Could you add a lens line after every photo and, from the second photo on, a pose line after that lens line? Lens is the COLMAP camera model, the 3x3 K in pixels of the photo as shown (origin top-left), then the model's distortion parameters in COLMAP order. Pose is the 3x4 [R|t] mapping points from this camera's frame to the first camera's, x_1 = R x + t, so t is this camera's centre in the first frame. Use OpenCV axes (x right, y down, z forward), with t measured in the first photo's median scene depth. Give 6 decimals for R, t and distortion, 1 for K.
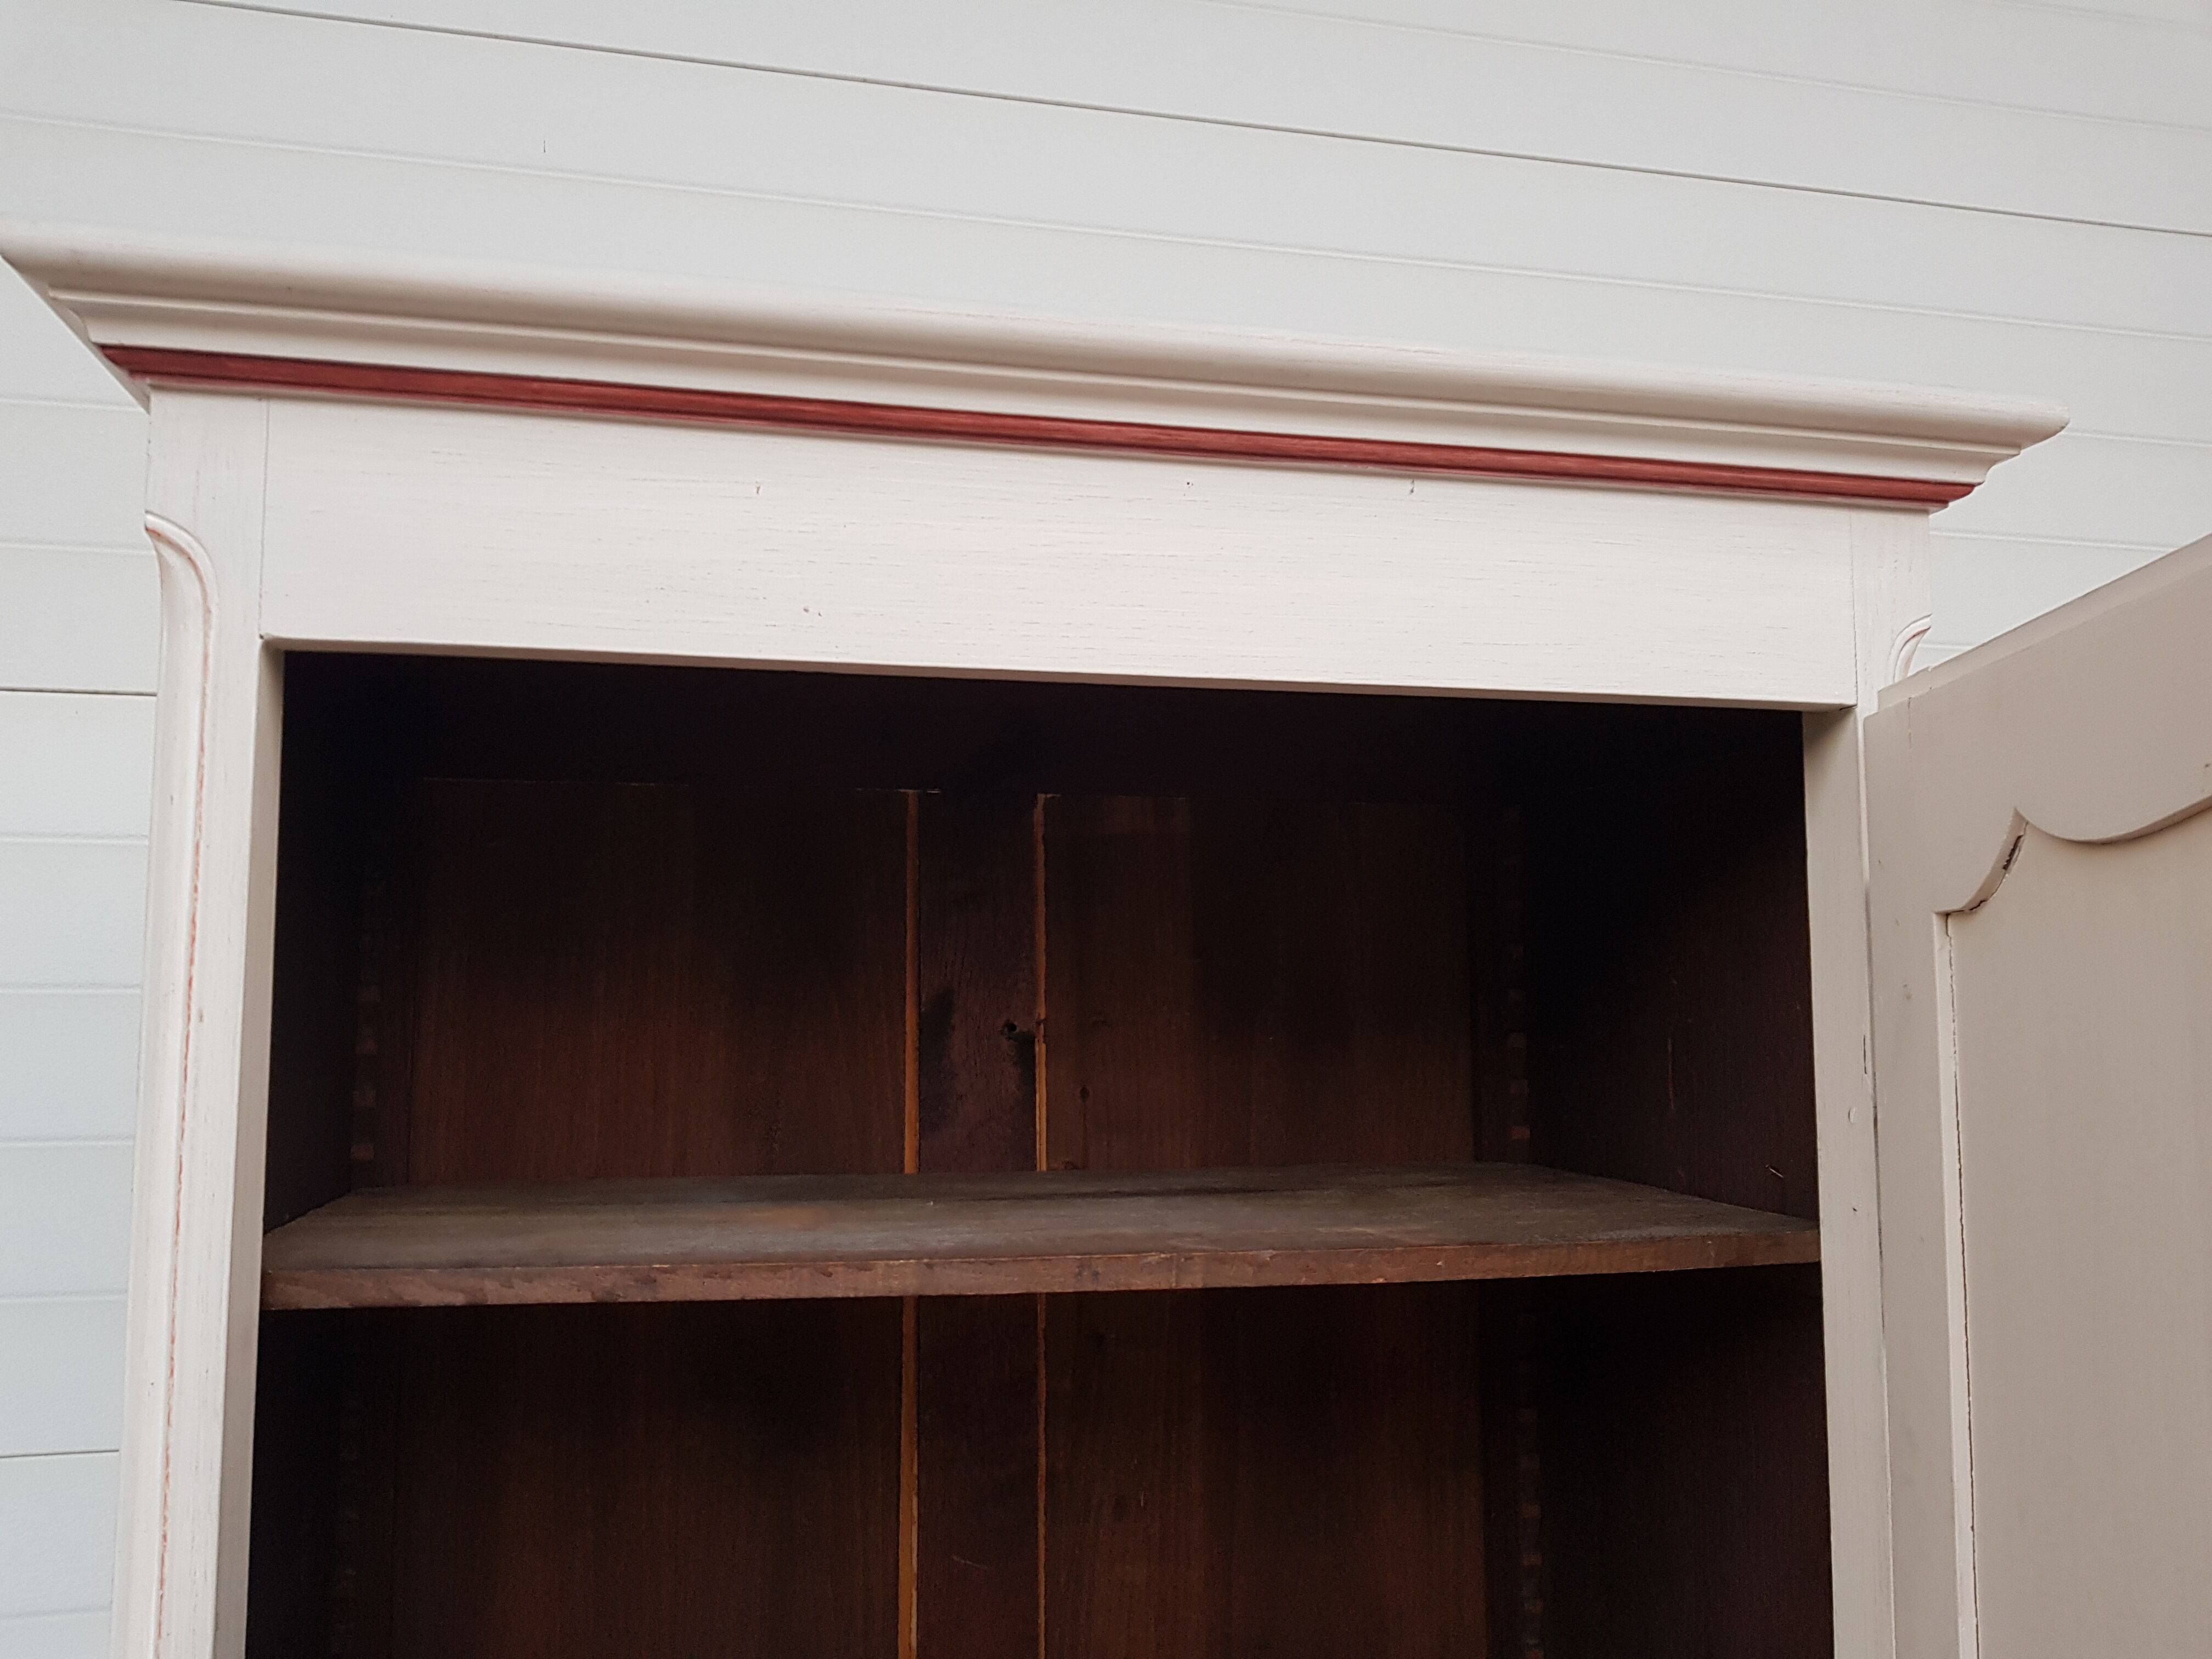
lens RADIAL K [[1741.8, 0, 1070.6], [0, 1741.8, 832.1], [0, 0, 1]] dist [0.044810, -0.071806]
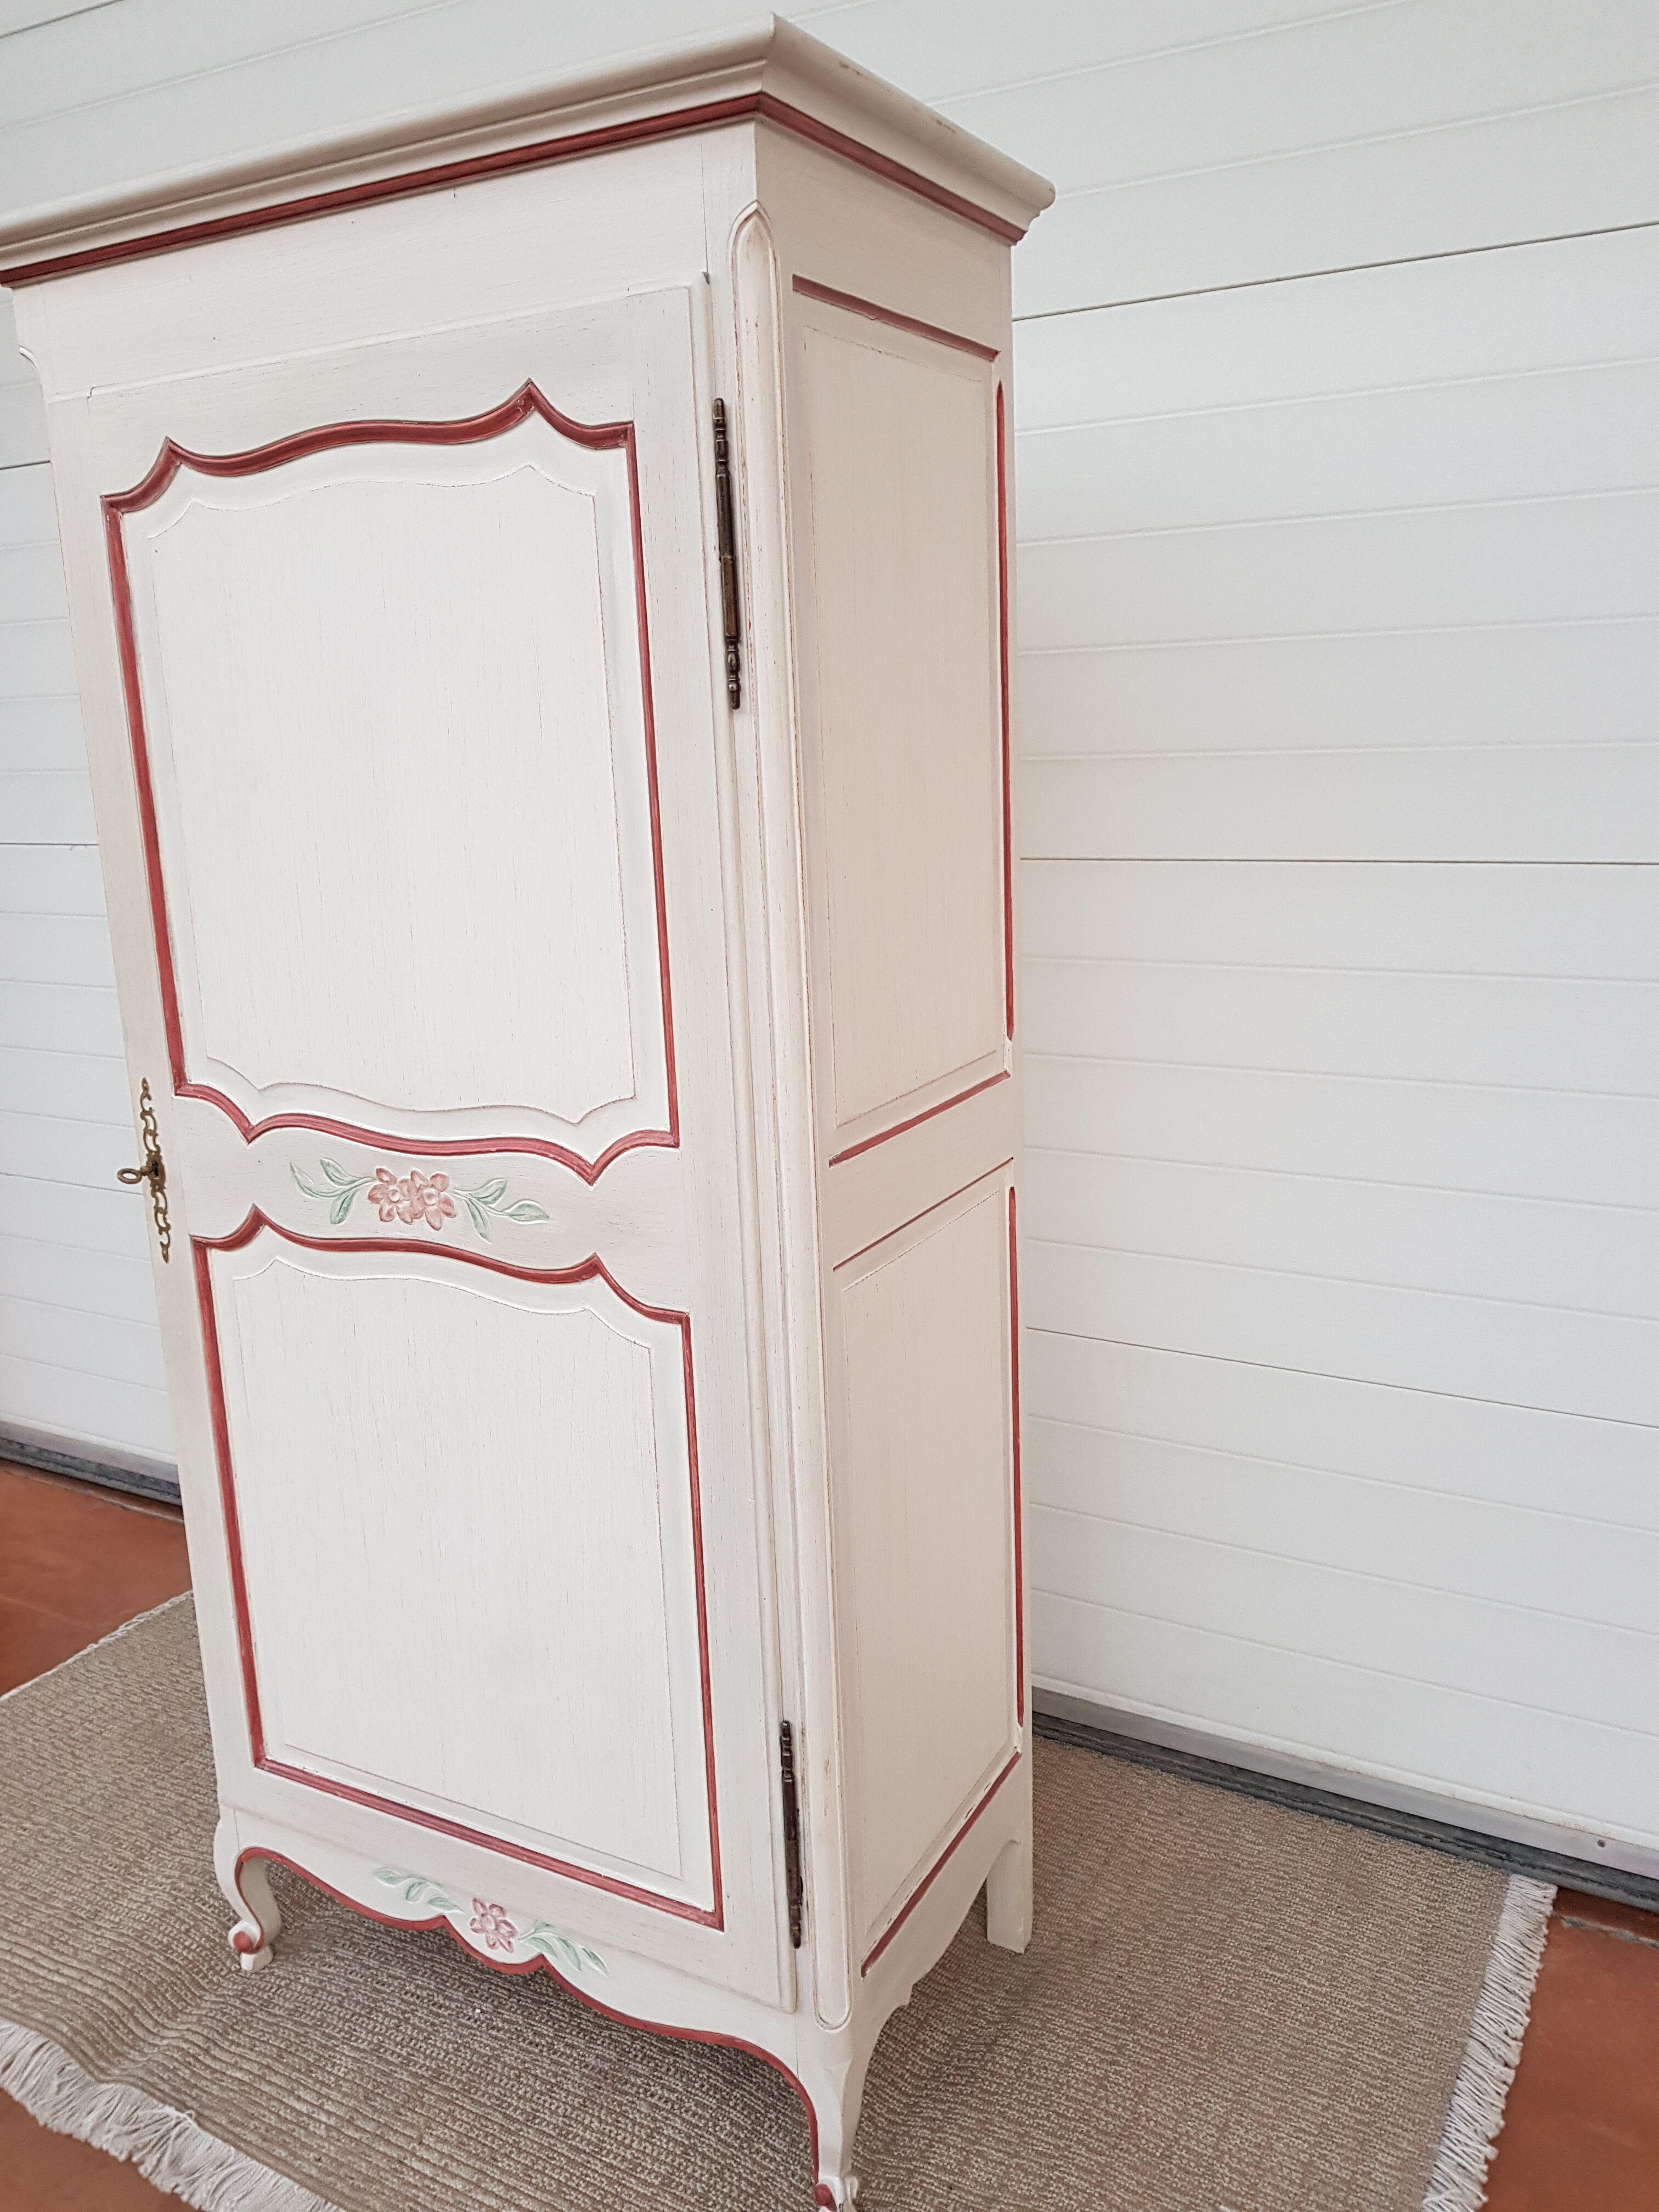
lens RADIAL K [[1741.8, 0, 838.3], [0, 1741.8, 1092.0], [0, 0, 1]] dist [0.044810, -0.071806]
pose [[0.756899, 0.125440, -0.641381, 1.571808], [0.092453, 0.950984, 0.295096, 0.151488], [0.646960, -0.282655, 0.708201, -0.185045]]
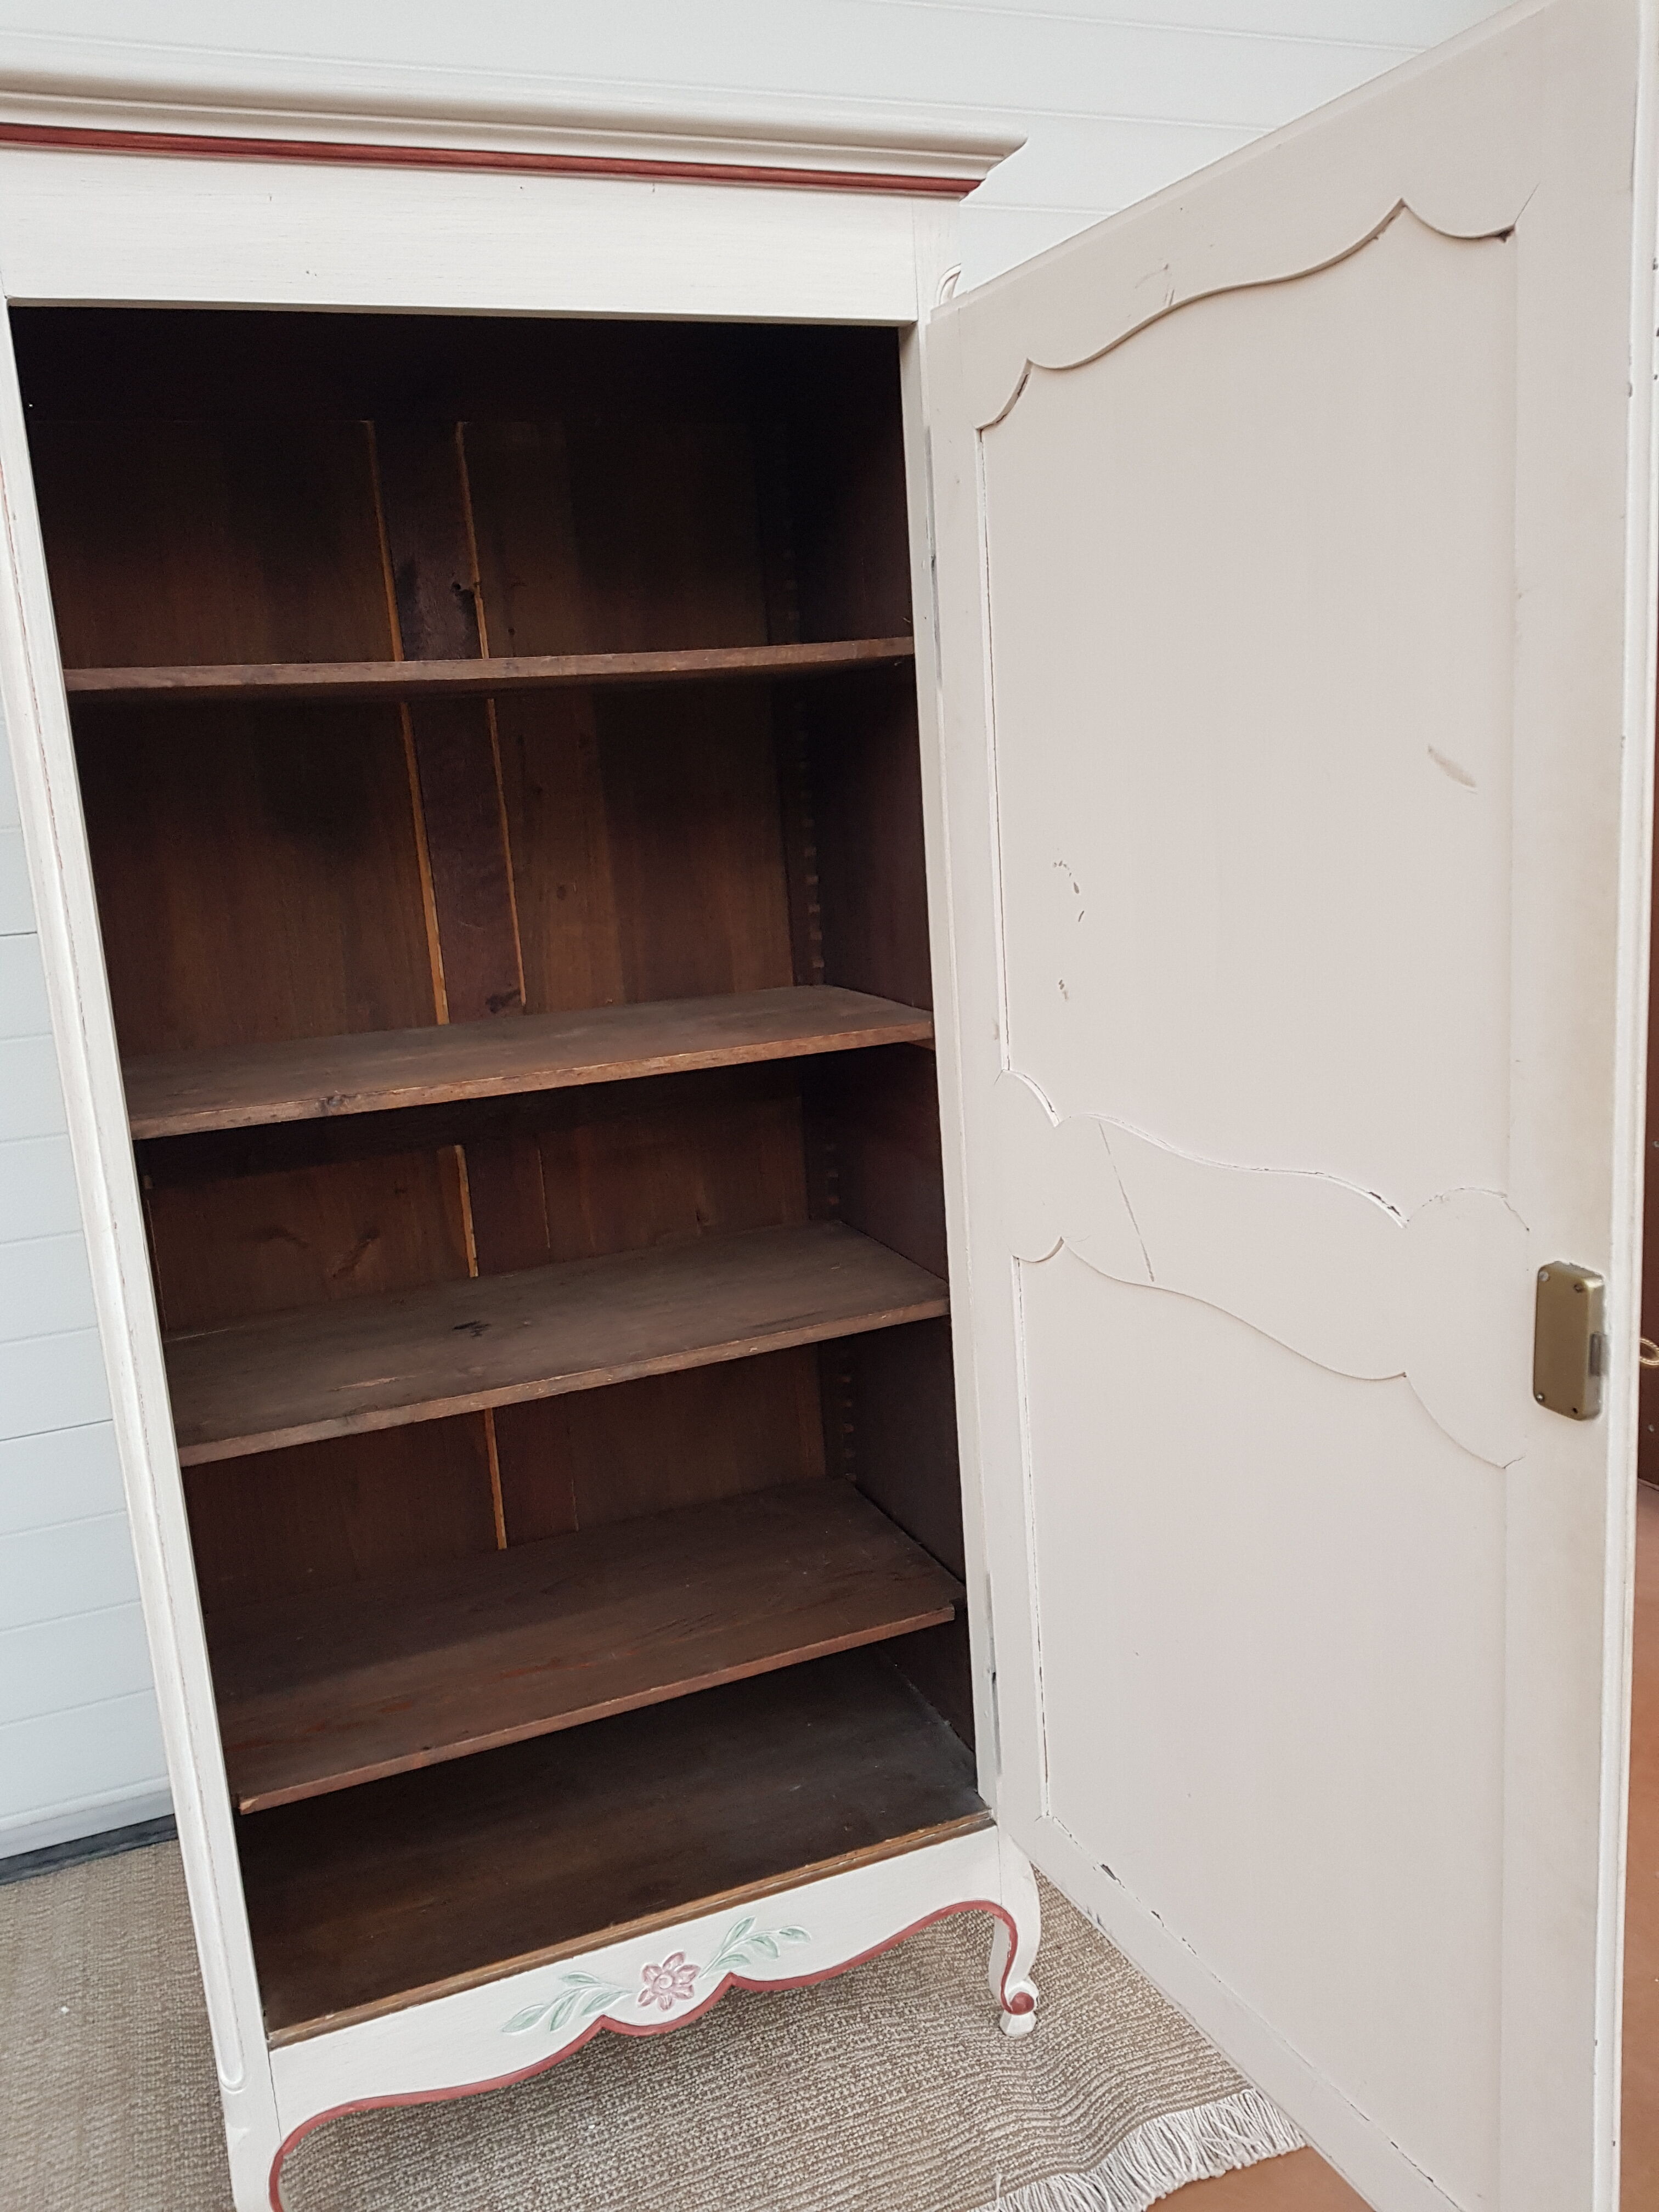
lens RADIAL K [[1741.8, 0, 839.3], [0, 1741.8, 1124.4], [0, 0, 1]] dist [0.044810, -0.071806]
pose [[0.982714, -0.101574, 0.154777, 0.013158], [0.051055, 0.952318, 0.300807, 0.162668], [-0.177951, -0.287705, 0.941042, -0.880344]]
